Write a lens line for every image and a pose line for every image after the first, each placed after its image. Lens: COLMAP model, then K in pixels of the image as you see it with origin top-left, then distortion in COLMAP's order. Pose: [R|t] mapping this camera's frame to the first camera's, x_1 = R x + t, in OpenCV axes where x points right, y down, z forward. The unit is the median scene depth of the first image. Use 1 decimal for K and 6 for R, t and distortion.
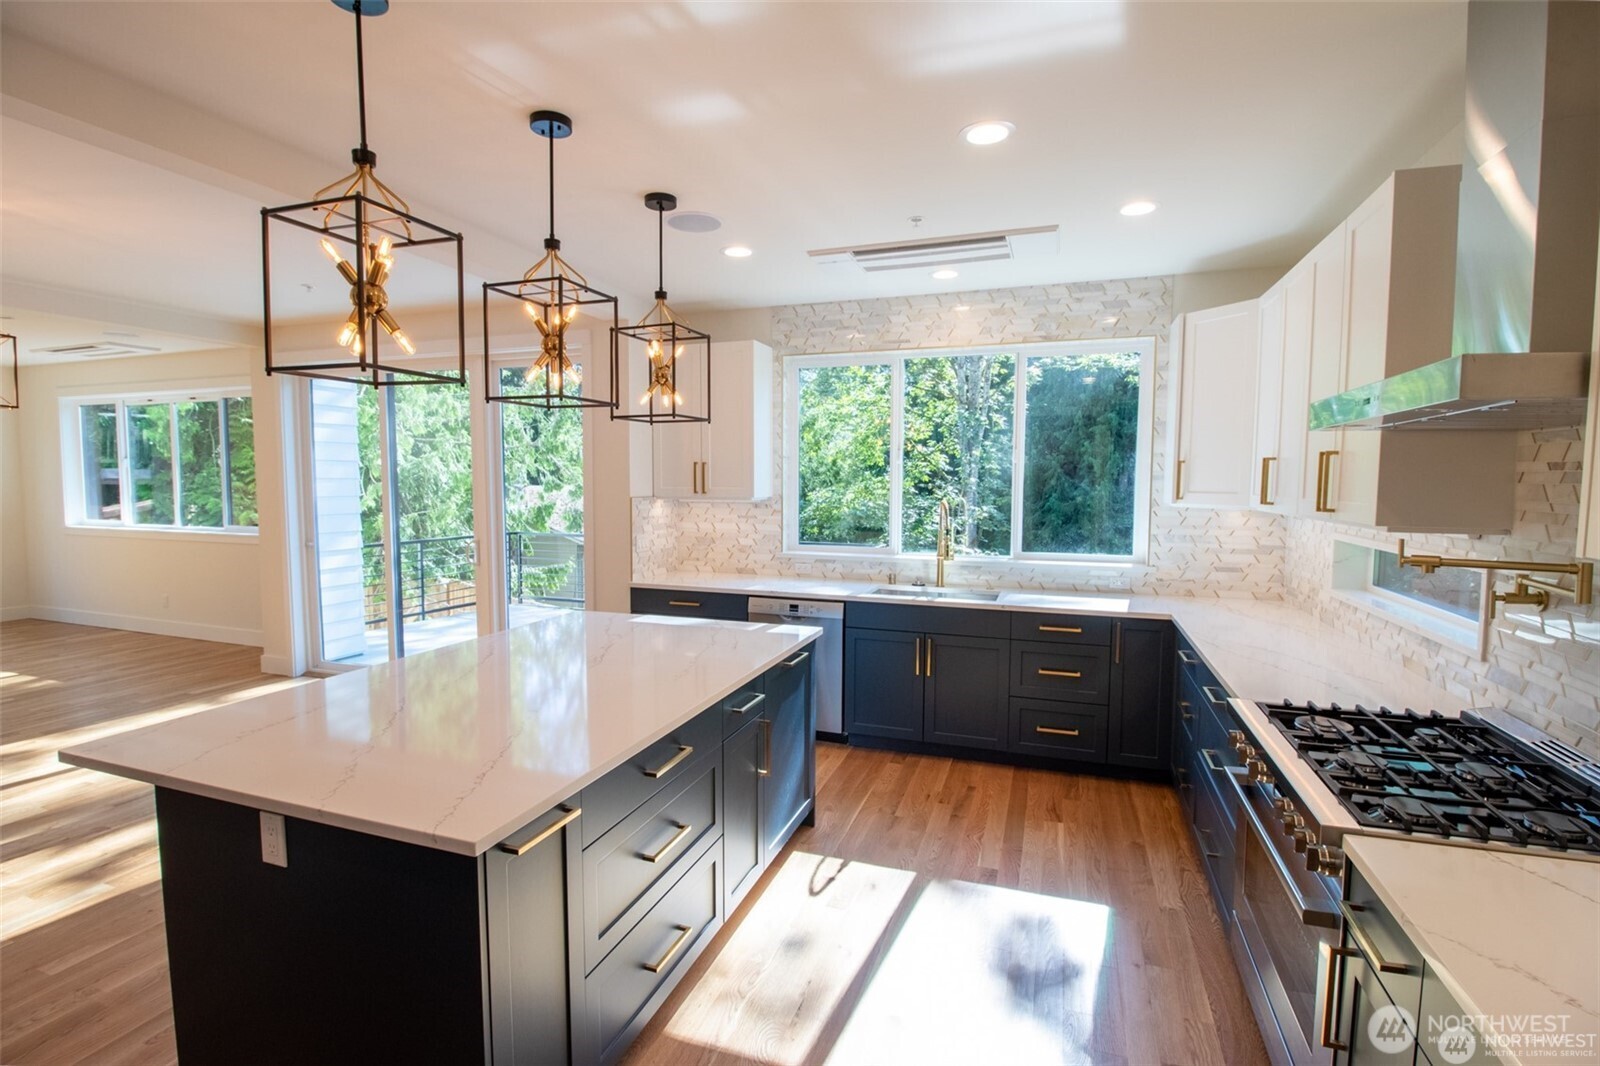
lens RADIAL K [[752.7, 0, 788.3], [0, 752.7, 532.7], [0, 0, 1]] dist [0.015219, -0.021379]
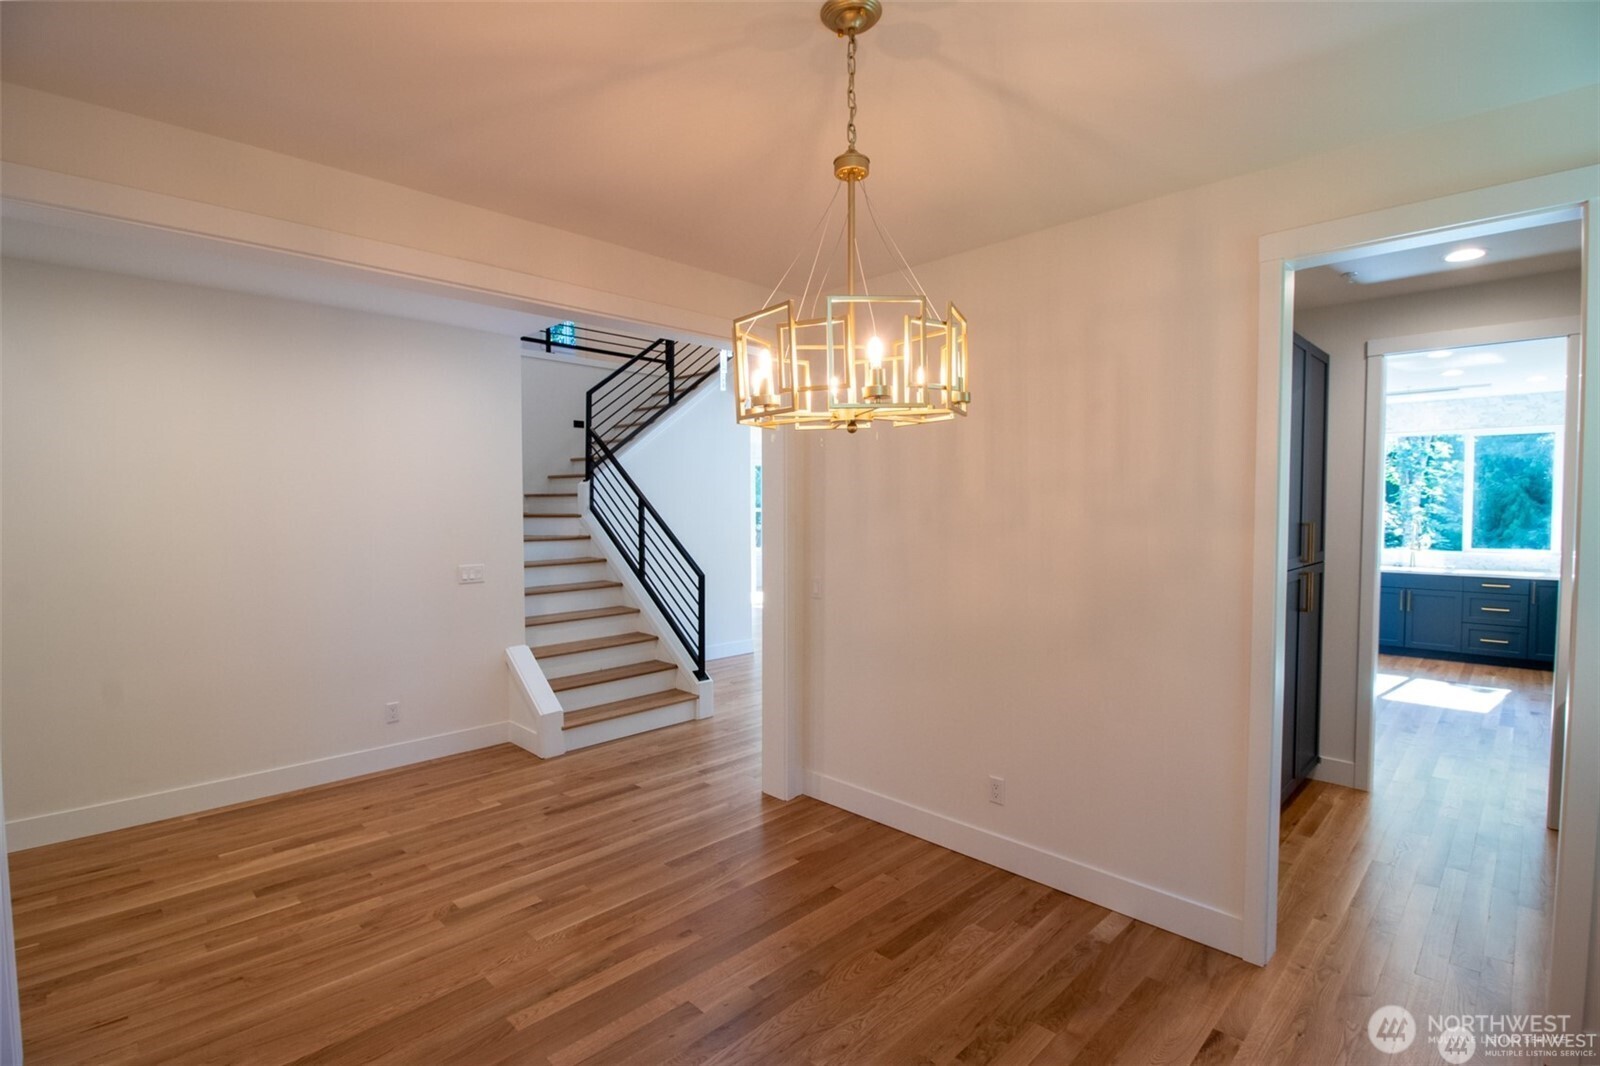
lens RADIAL K [[752.7, 0, 788.3], [0, 752.7, 532.7], [0, 0, 1]] dist [0.015219, -0.021379]
pose [[0.905771, 0.008719, -0.423678, -0.385892], [-0.024251, 0.999216, -0.031283, 0.083064], [0.423073, 0.038610, 0.905273, -1.246568]]
